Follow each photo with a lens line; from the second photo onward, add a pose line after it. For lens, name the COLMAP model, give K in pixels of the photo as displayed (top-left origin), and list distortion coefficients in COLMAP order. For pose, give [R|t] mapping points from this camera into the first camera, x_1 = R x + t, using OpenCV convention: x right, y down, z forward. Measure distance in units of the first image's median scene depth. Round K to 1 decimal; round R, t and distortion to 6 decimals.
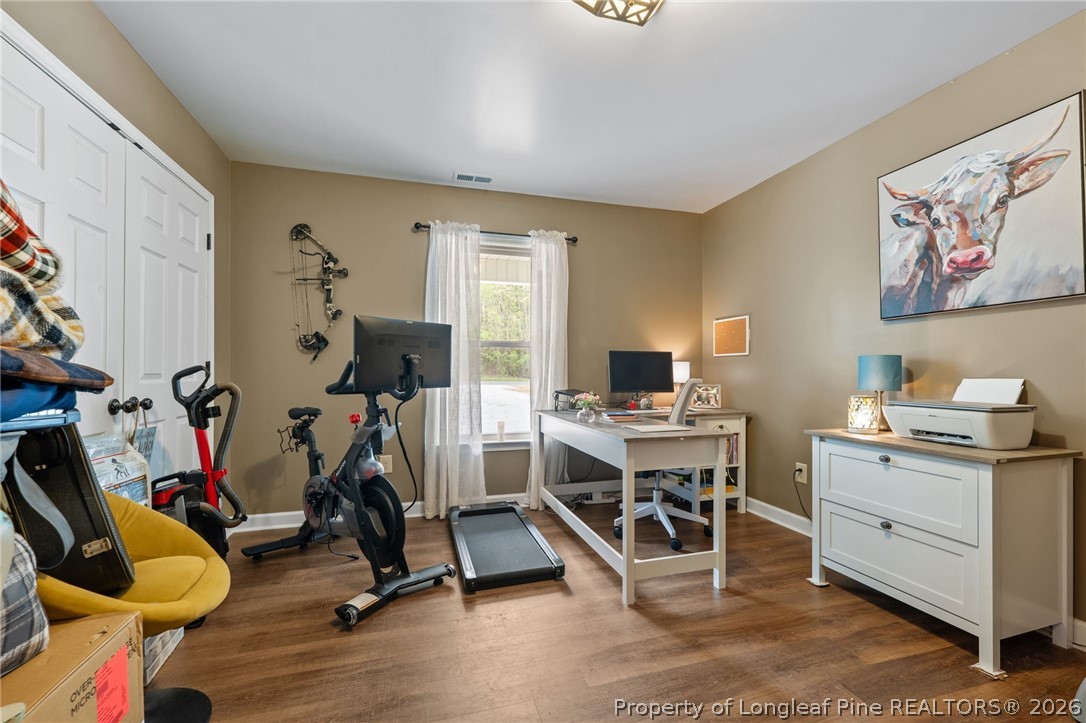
lens RADIAL K [[445.7, 0, 543.0], [0, 445.7, 361.5], [0, 0, 1]] dist [0.002073, 0.000084]
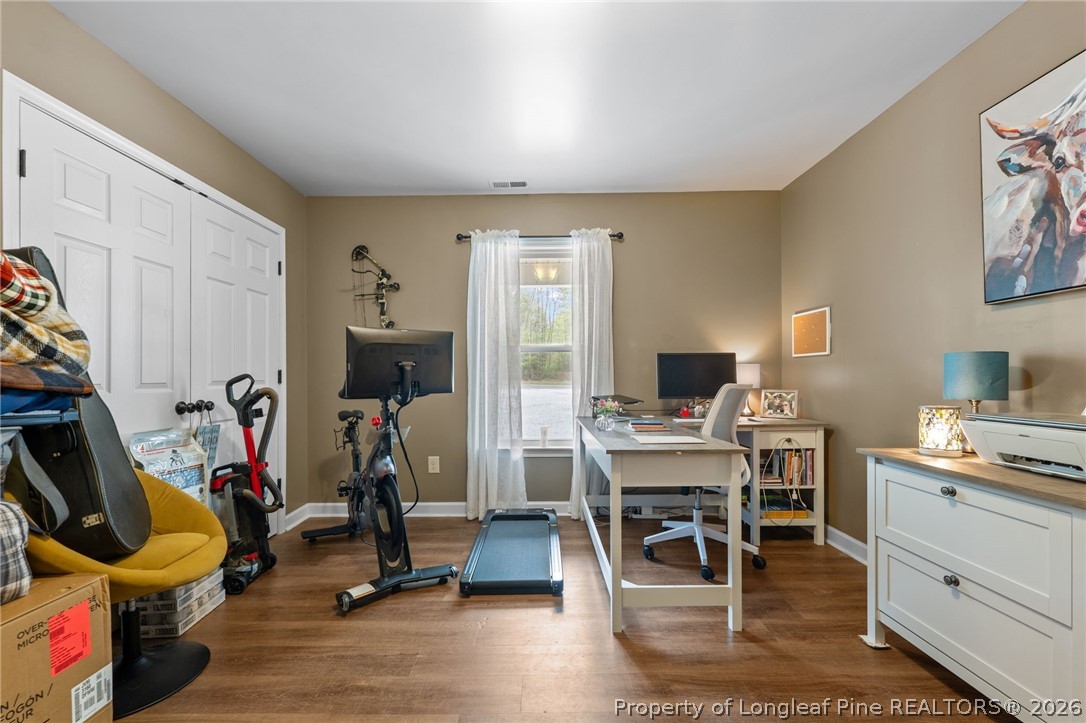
lens RADIAL K [[448.0, 0, 541.9], [0, 448.0, 368.4], [0, 0, 1]] dist [0.000795, 0.000083]
pose [[0.957575, -0.012090, -0.287932, 0.286011], [0.013793, 0.999897, 0.003884, 0.000468], [0.287855, -0.007691, 0.957643, 0.076618]]
